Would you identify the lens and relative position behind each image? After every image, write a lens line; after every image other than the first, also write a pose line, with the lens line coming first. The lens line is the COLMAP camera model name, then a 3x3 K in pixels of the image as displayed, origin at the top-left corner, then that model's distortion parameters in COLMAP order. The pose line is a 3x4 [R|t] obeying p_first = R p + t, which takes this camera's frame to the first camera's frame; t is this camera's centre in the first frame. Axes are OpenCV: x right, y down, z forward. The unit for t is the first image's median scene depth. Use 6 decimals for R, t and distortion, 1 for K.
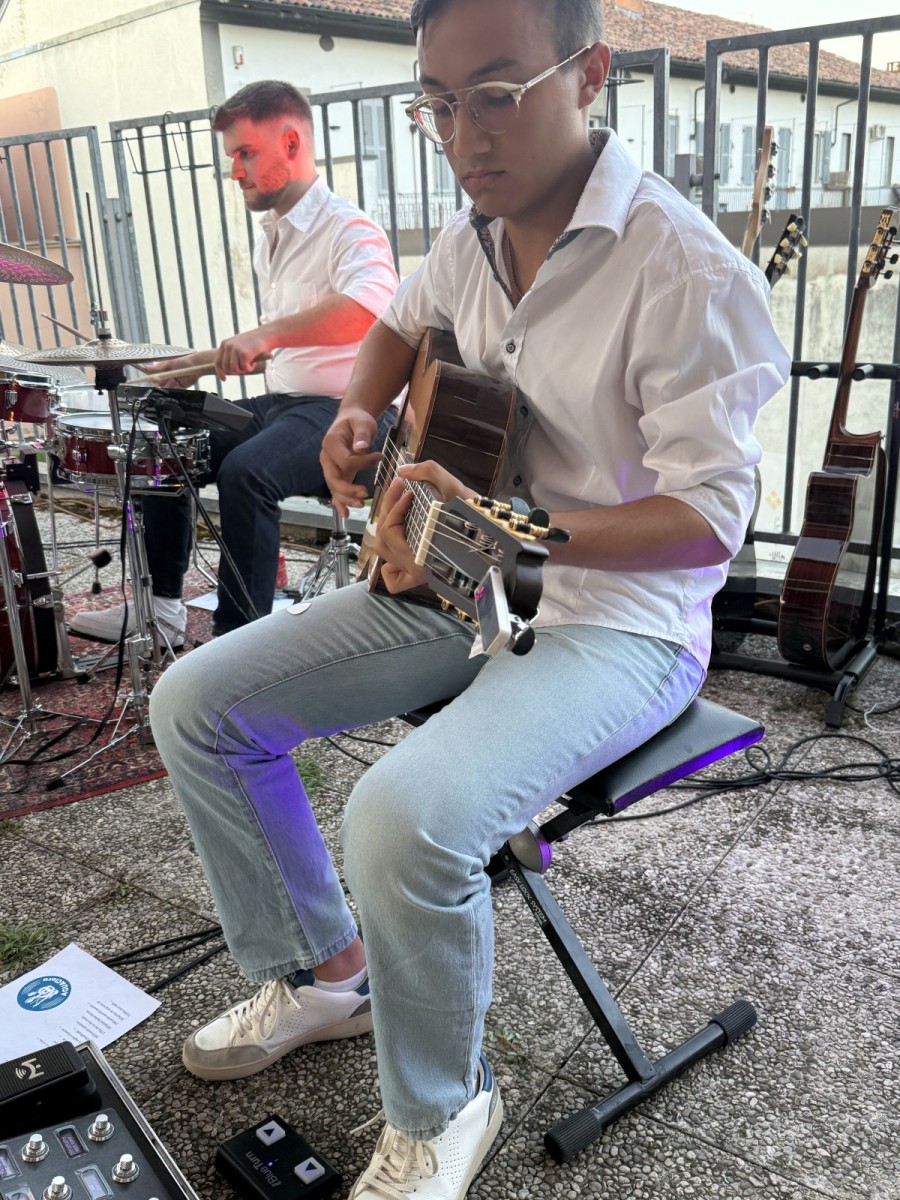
lens RADIAL K [[1094.6, 0, 450.0], [0, 1094.6, 600.0], [0, 0, 1]] dist [0.047894, -0.072863]
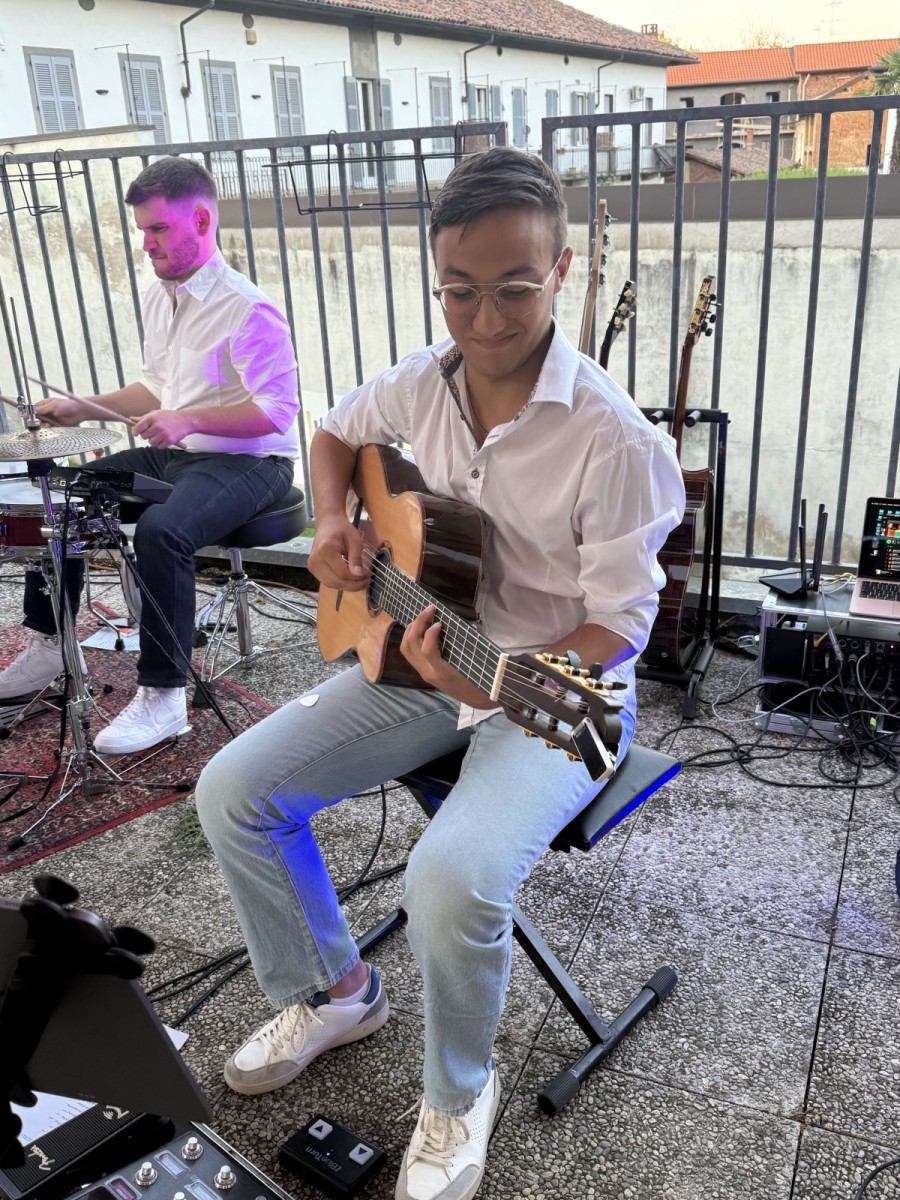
lens RADIAL K [[1091.7, 0, 450.0], [0, 1091.7, 600.0], [0, 0, 1]] dist [0.129524, -0.246288]
pose [[0.980495, -0.074219, 0.181991, -0.182567], [0.066847, 0.996687, 0.046325, -0.136827], [-0.184827, -0.033256, 0.982208, -0.198881]]
